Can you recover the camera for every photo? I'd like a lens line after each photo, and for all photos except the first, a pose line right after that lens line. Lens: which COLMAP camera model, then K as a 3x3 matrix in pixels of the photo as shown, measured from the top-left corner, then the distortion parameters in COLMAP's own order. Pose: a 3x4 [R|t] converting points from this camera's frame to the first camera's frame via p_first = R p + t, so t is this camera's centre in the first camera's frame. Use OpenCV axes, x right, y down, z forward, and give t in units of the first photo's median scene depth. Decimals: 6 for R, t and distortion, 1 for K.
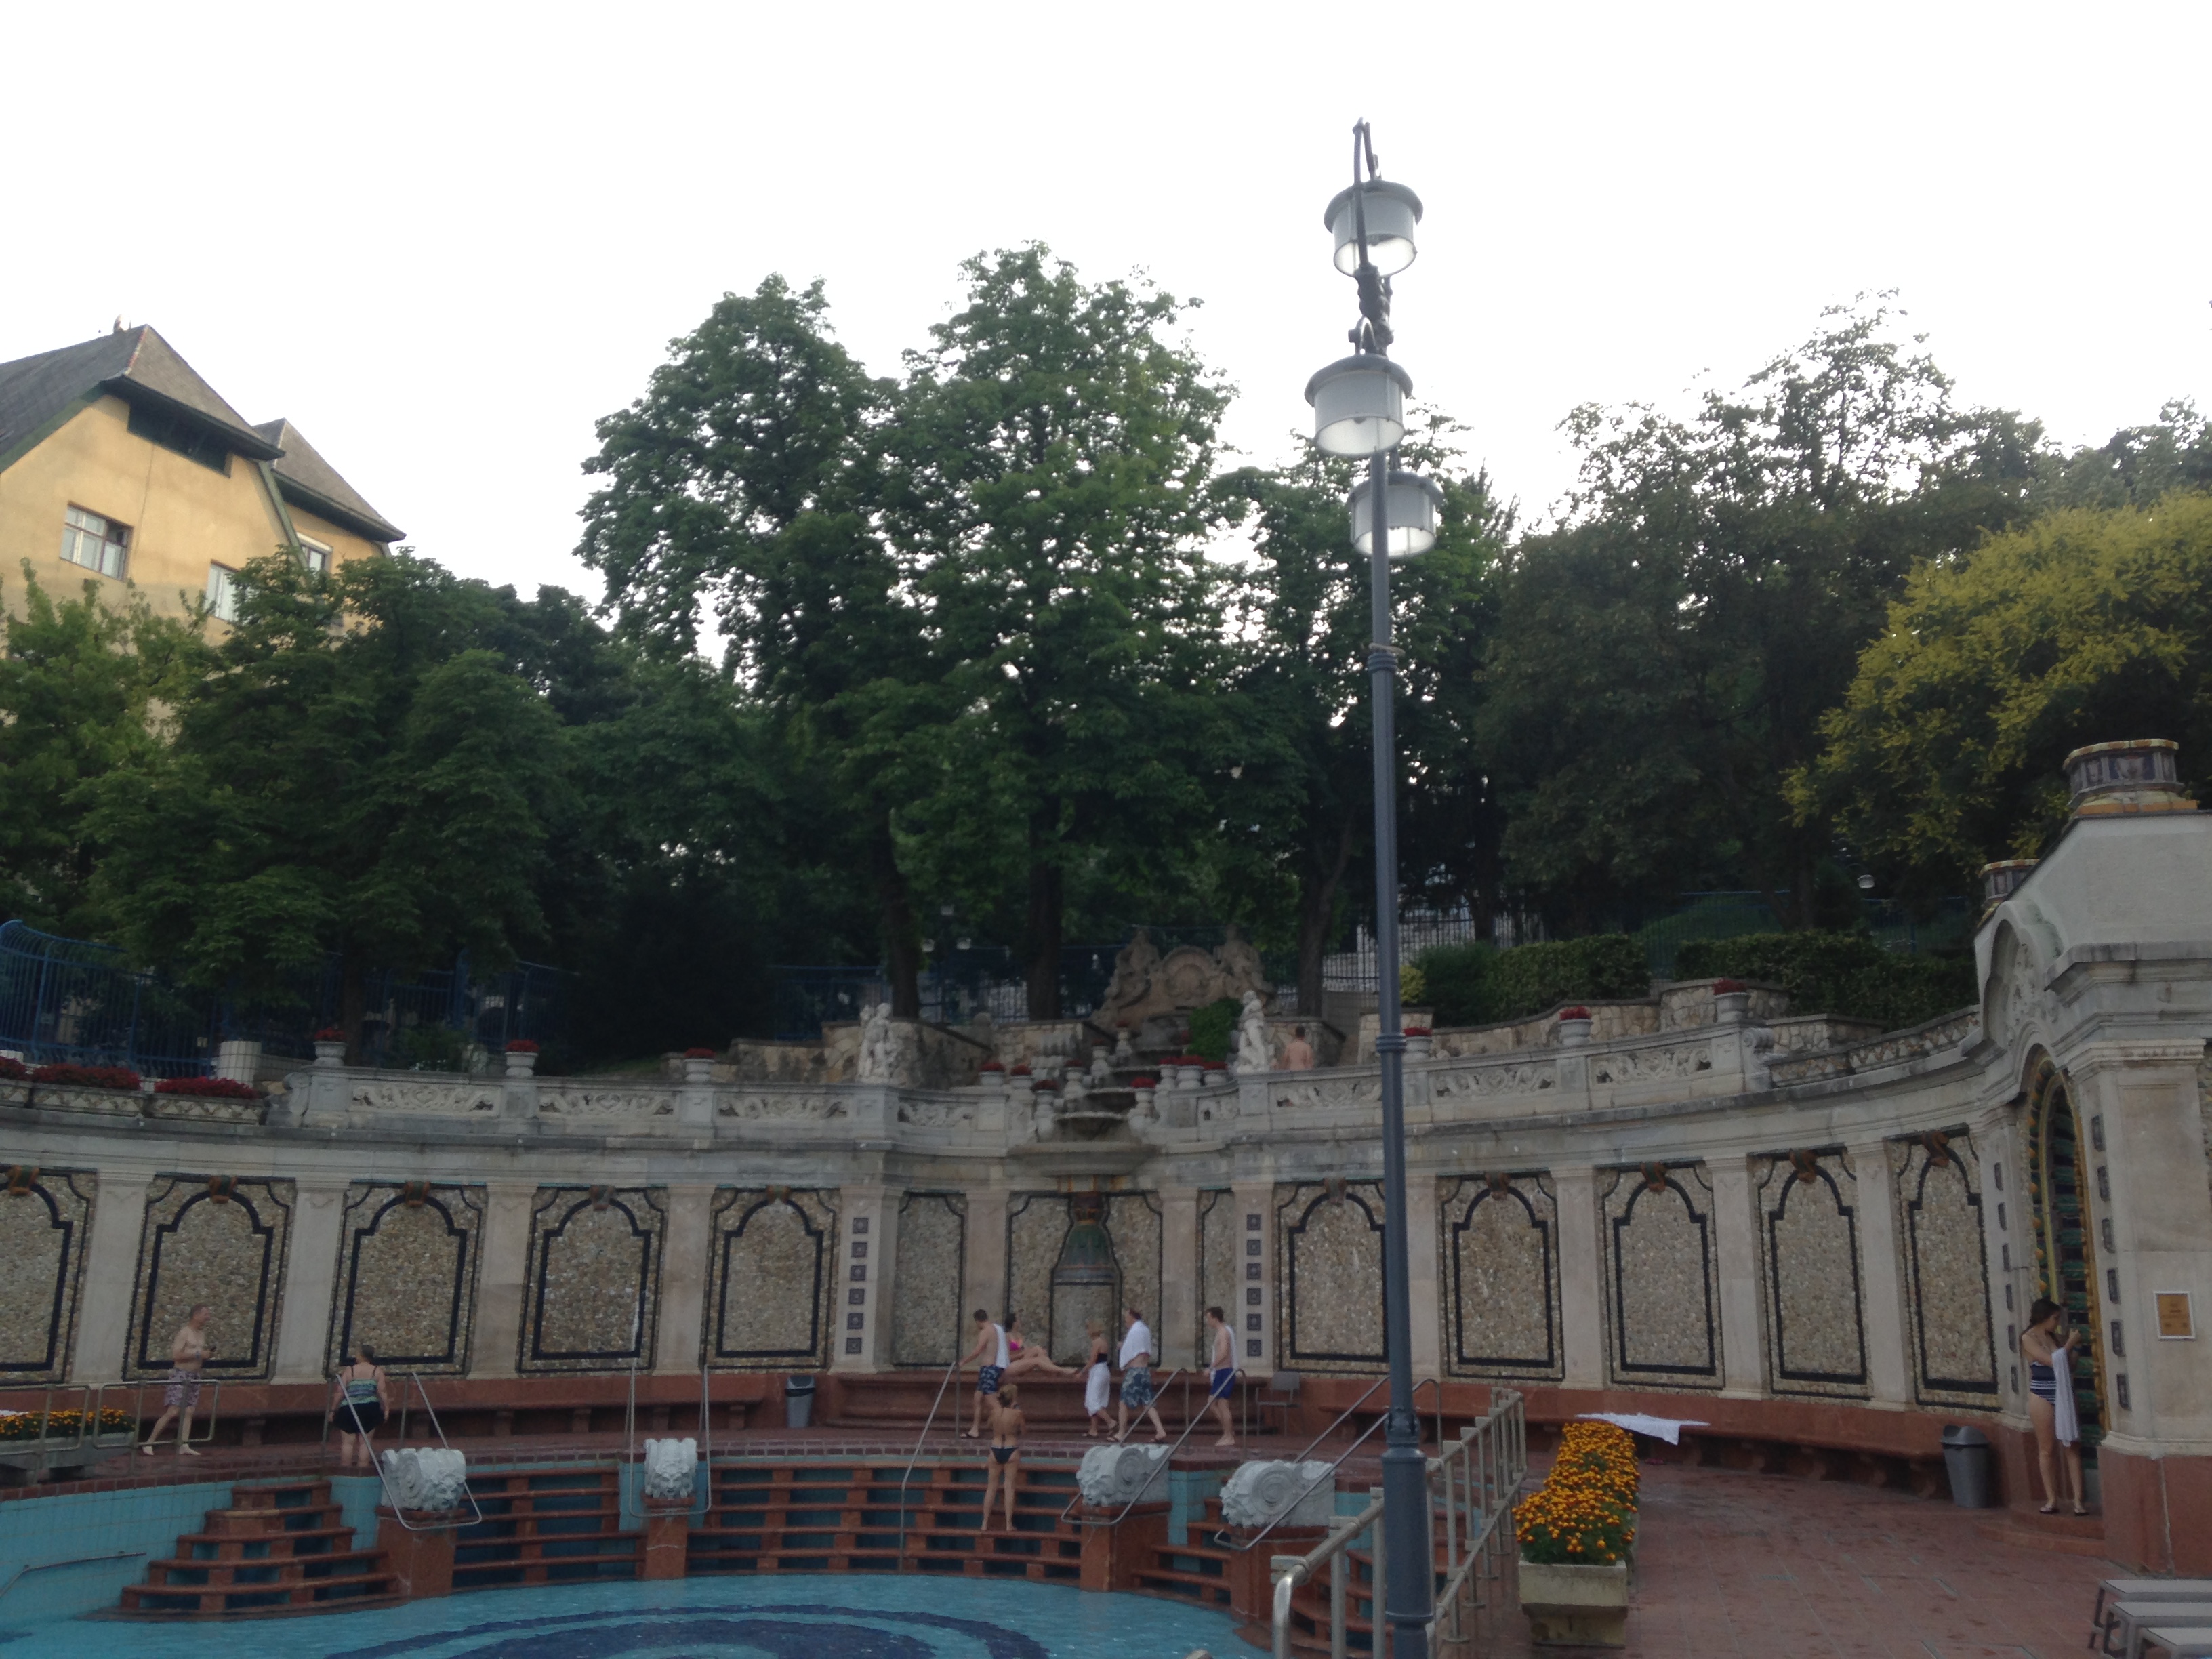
lens RADIAL K [[2052.8, 0, 1116.1], [0, 2052.8, 793.7], [0, 0, 1]] dist [0.217059, -0.303189]
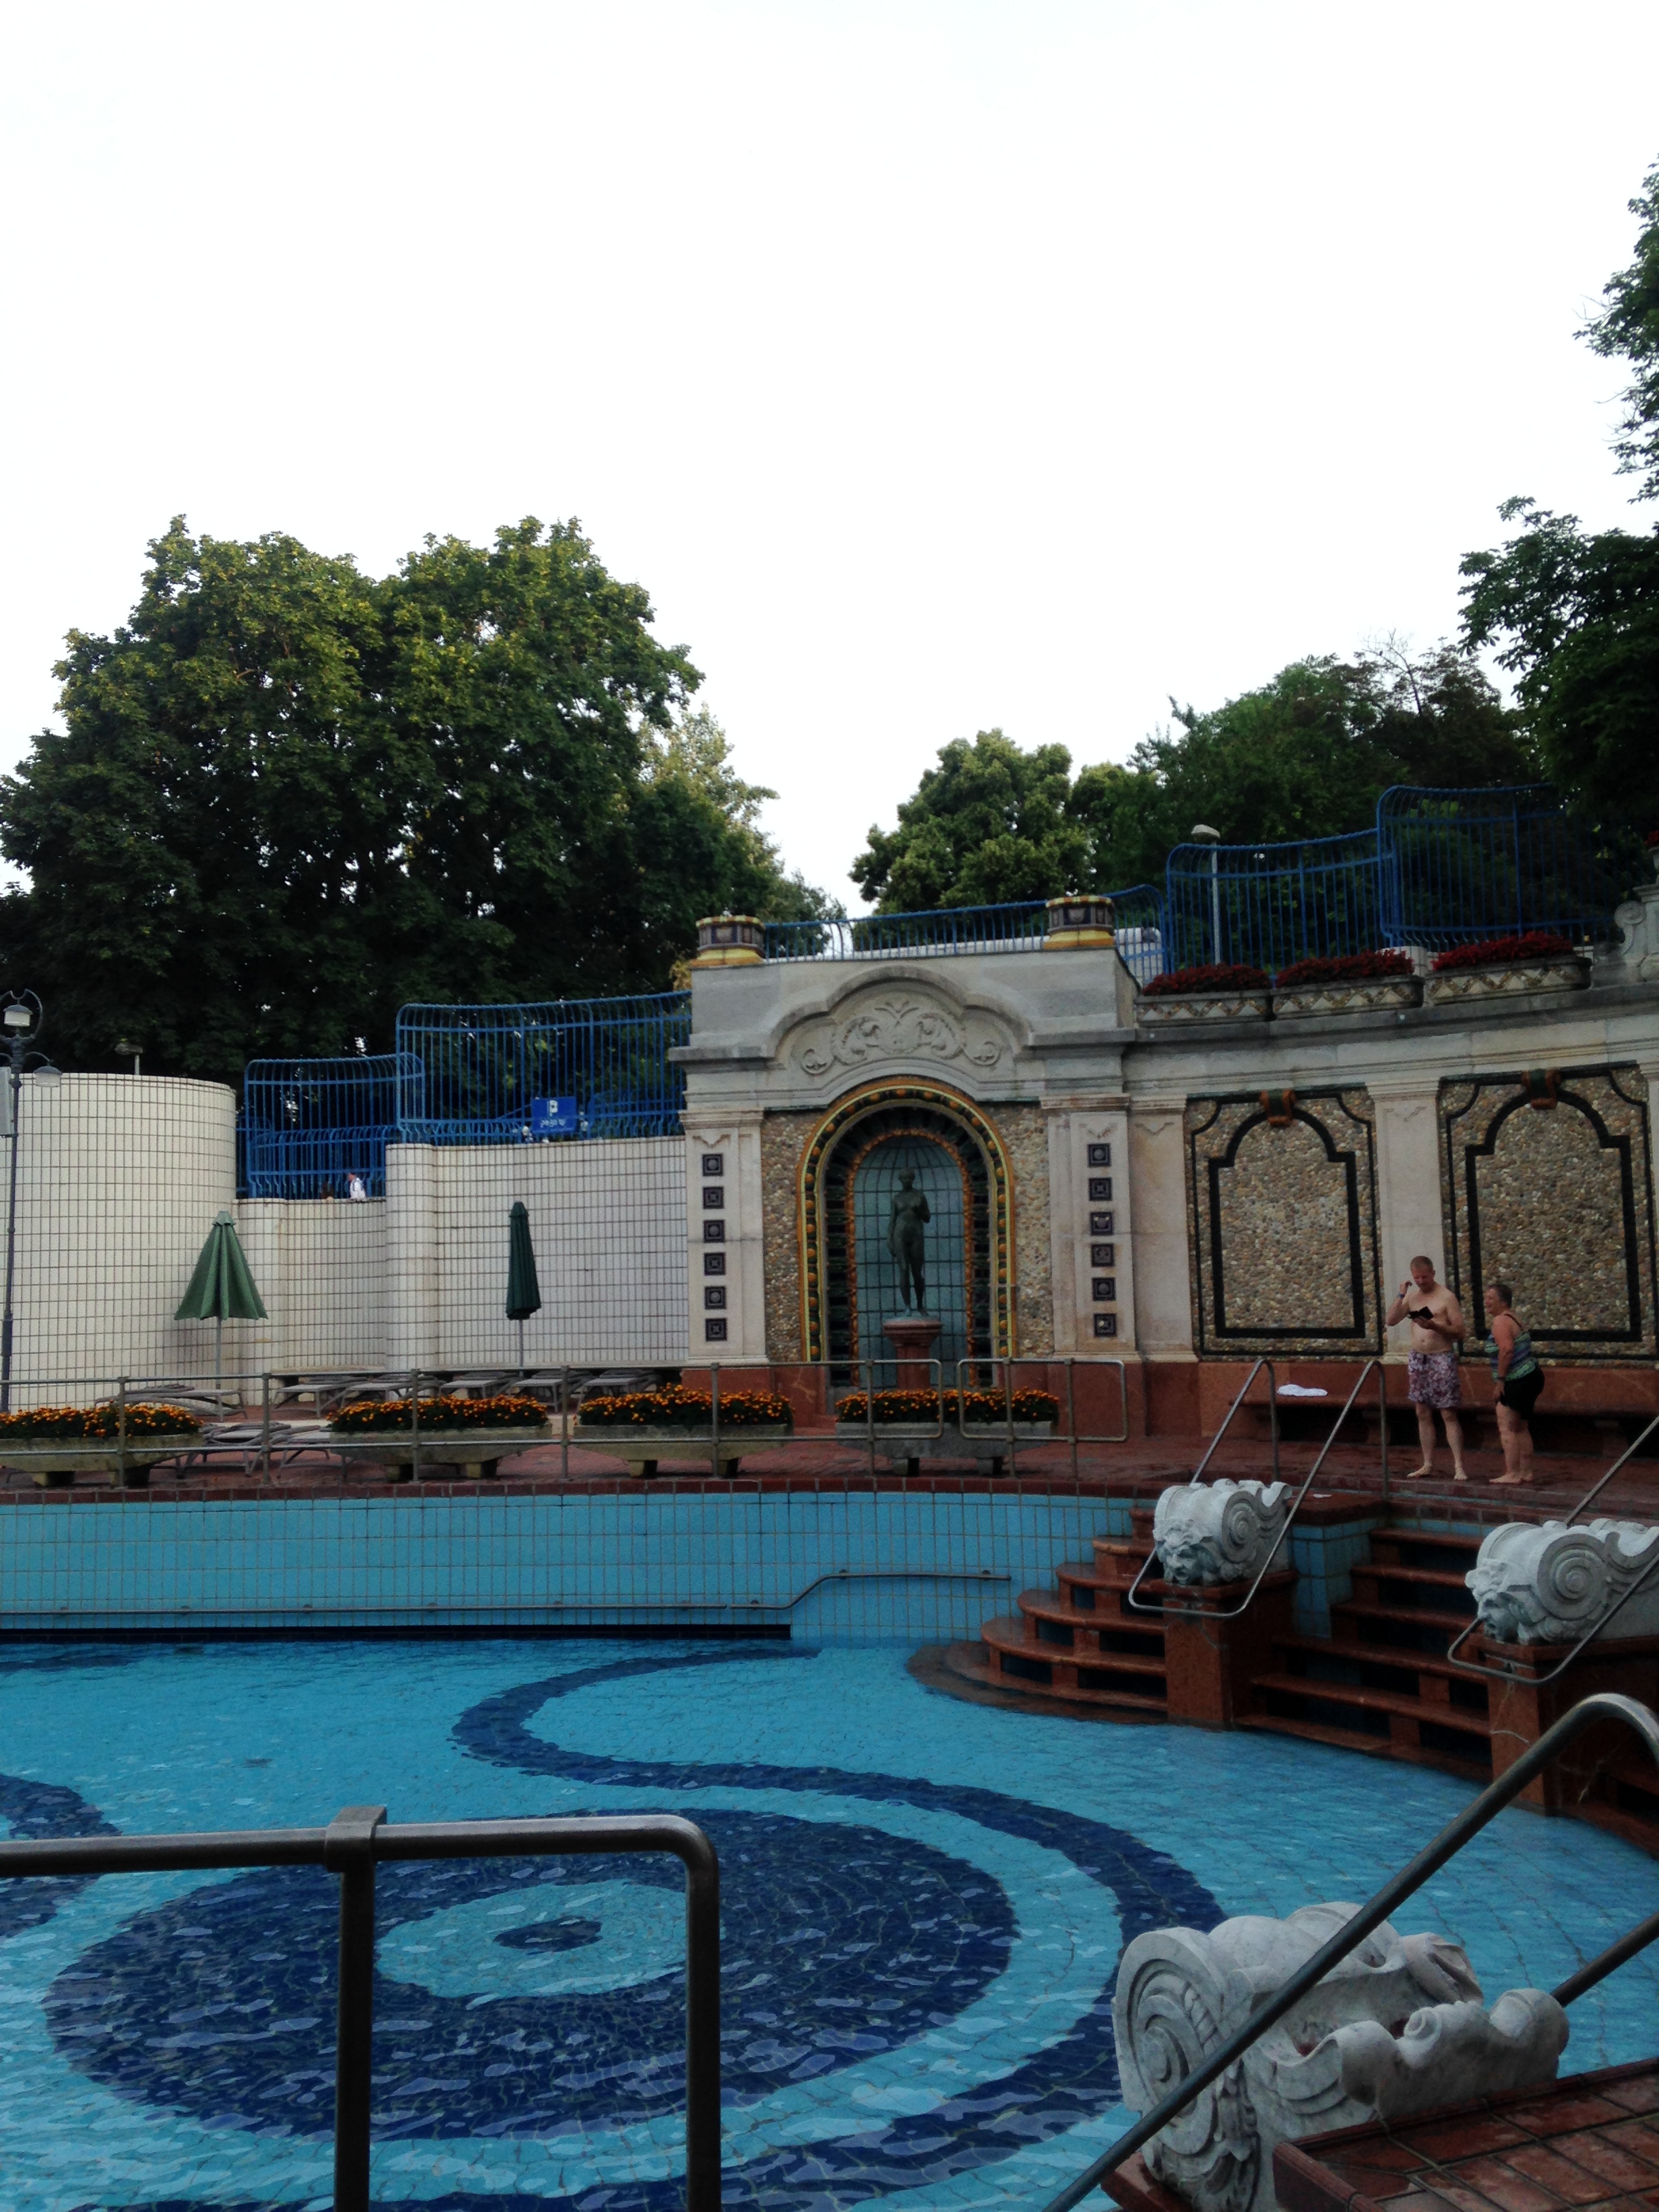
lens RADIAL K [[2052.8, 0, 888.1], [0, 2052.8, 1083.9], [0, 0, 1]] dist [0.217059, -0.303189]
pose [[0.050283, -0.102214, -0.993491, 0.247112], [0.265233, 0.960396, -0.085384, 0.191608], [0.962872, -0.259213, 0.075402, 0.765651]]
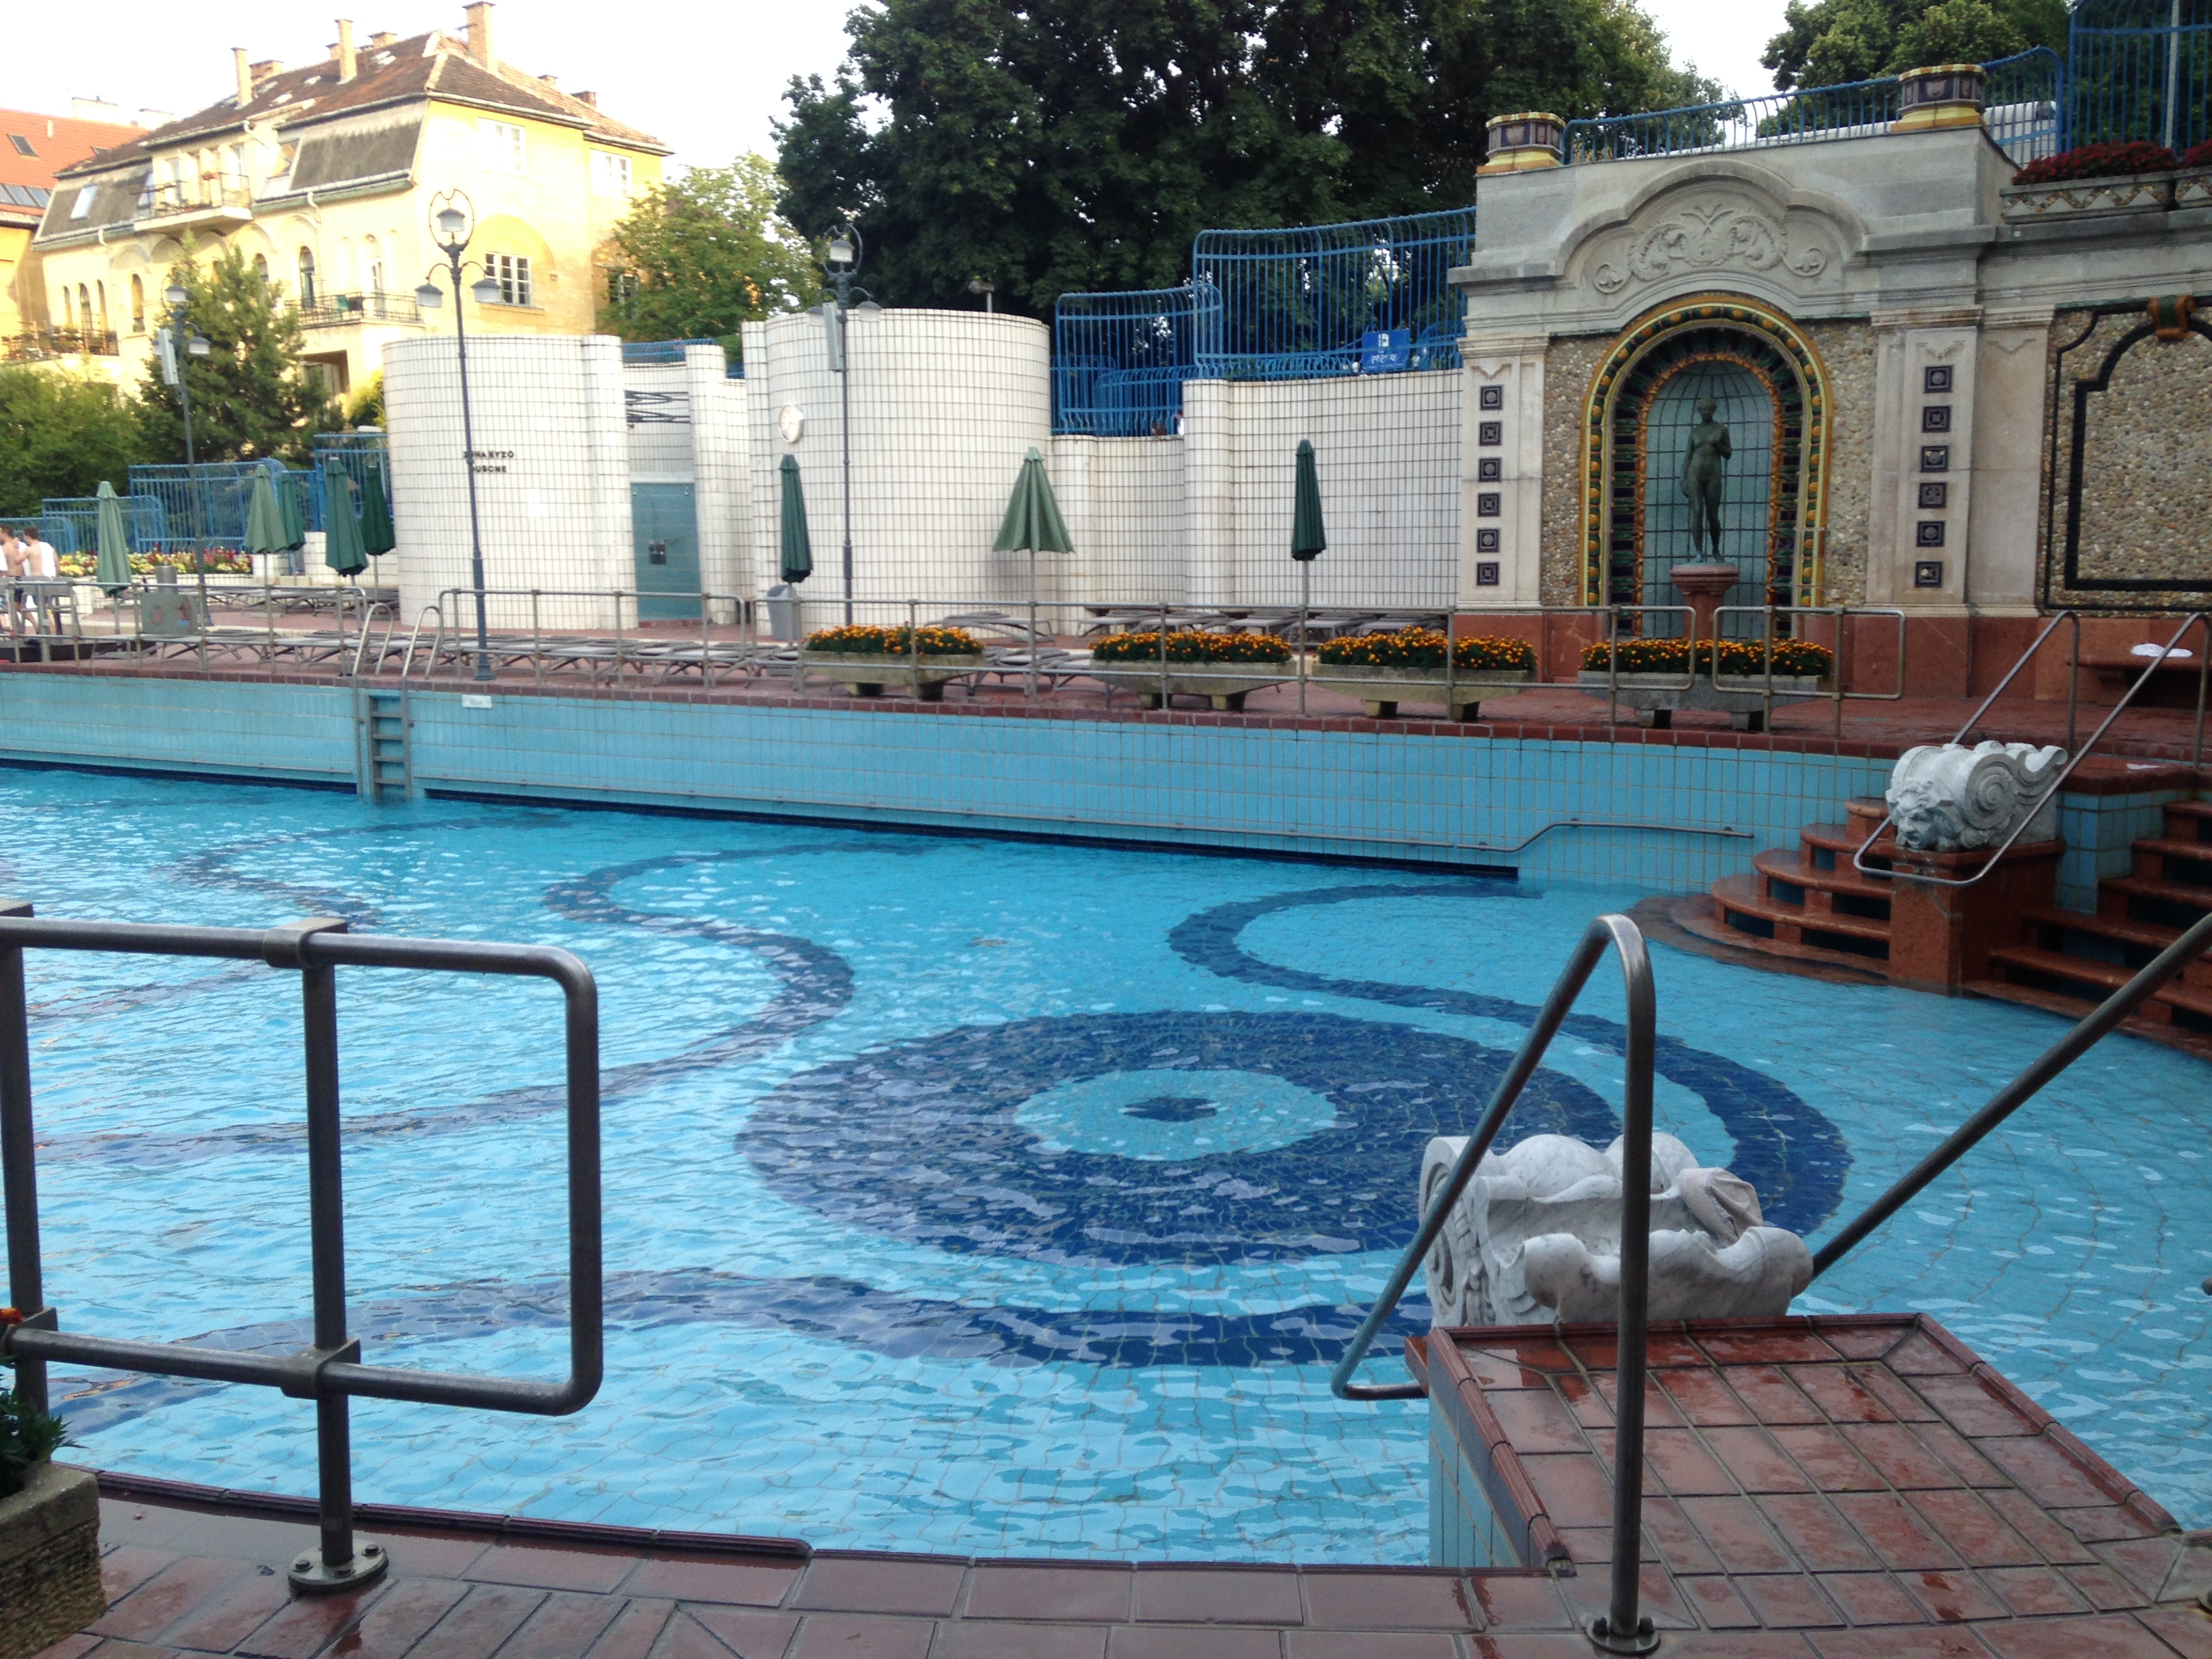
lens RADIAL K [[2098.0, 0, 1120.9], [0, 2098.0, 809.5], [0, 0, 1]] dist [0.188742, -0.308272]
pose [[-0.263758, 0.116988, -0.957468, 0.239573], [0.239182, 0.969550, 0.052575, 0.207465], [0.934465, -0.215142, -0.283708, 0.811733]]
